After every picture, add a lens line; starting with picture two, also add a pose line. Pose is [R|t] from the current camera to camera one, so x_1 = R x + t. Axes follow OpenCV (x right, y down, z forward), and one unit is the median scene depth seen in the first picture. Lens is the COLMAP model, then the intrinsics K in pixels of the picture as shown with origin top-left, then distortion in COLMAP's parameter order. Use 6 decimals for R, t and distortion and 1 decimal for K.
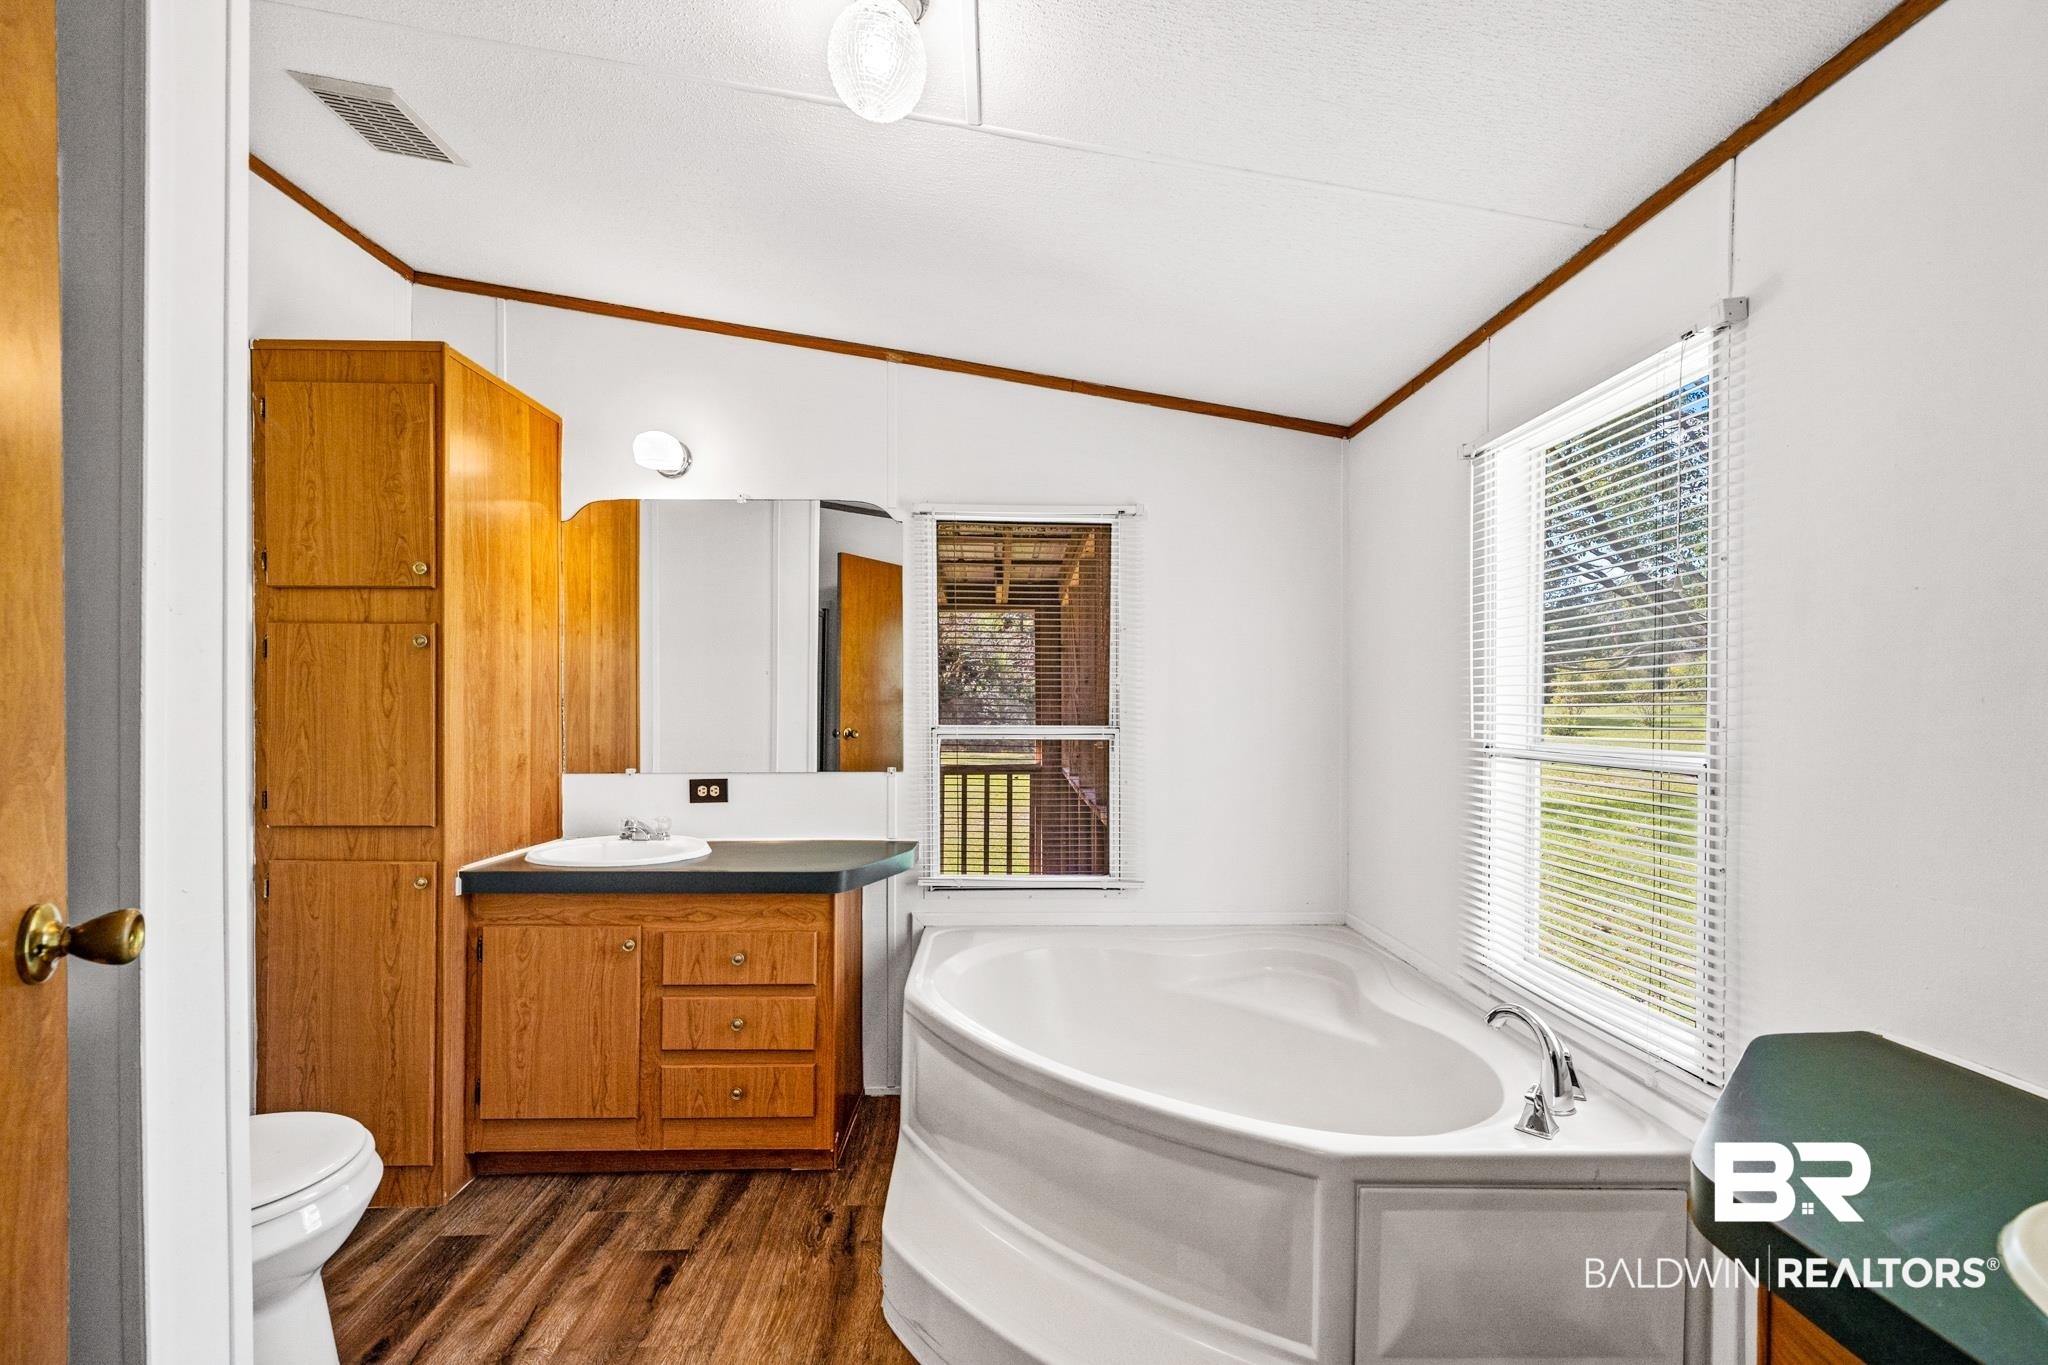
lens RADIAL K [[818.2, 0, 1023.1], [0, 818.2, 699.5], [0, 0, 1]] dist [-0.001814, -0.000083]
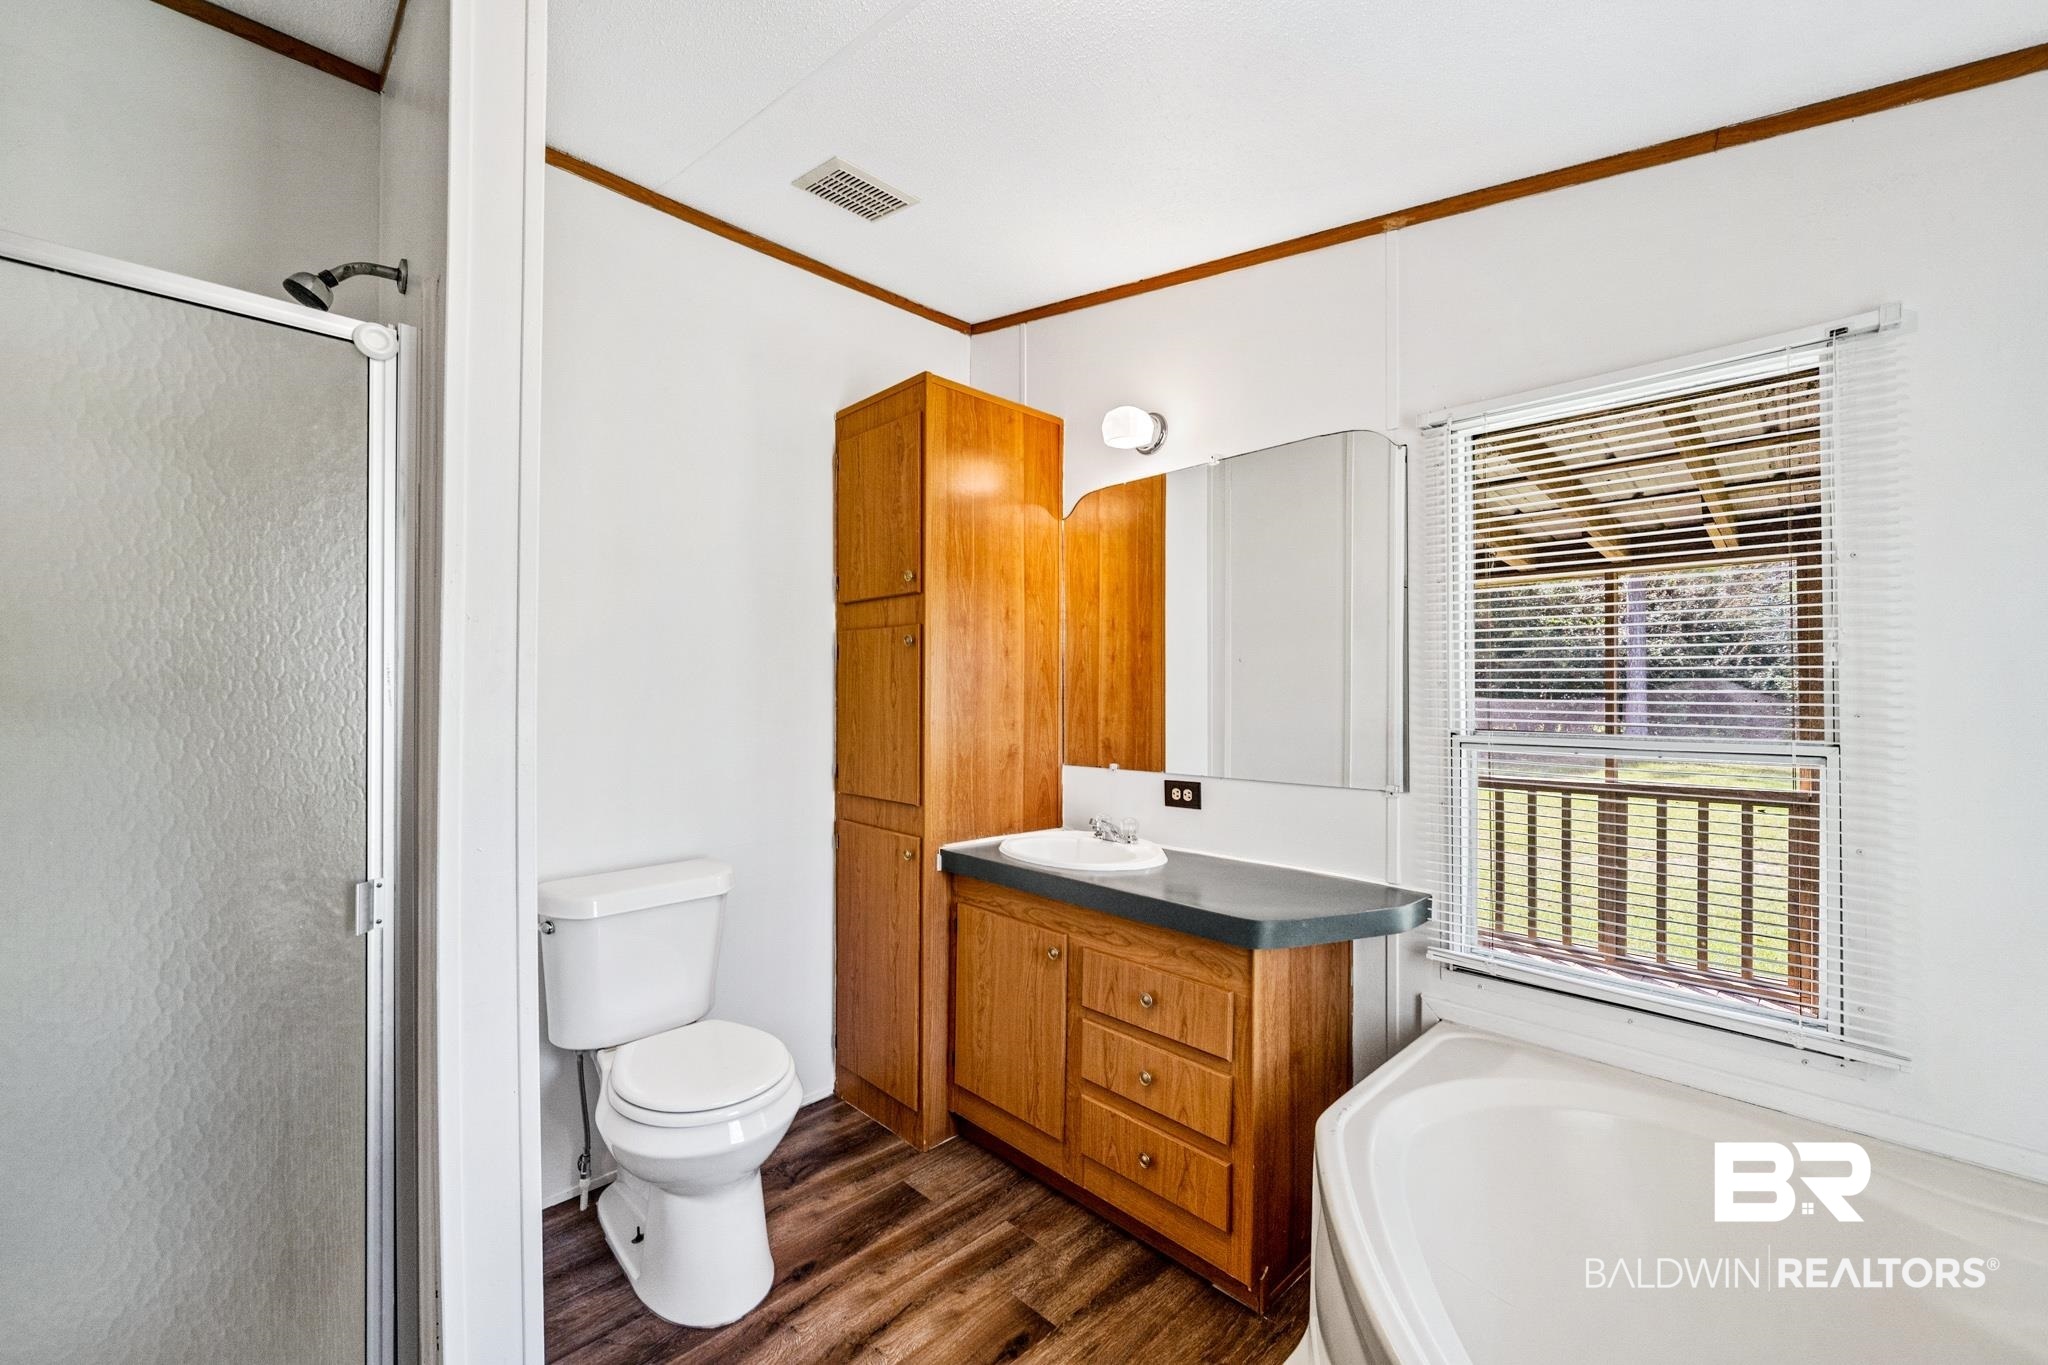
lens RADIAL K [[801.0, 0, 1028.1], [0, 801.0, 683.9], [0, 0, 1]] dist [0.000119, -0.000389]
pose [[0.682803, -0.008829, -0.730550, 0.172288], [-0.000180, 0.999925, -0.012252, 0.002180], [0.730603, 0.008497, 0.682750, 0.343486]]
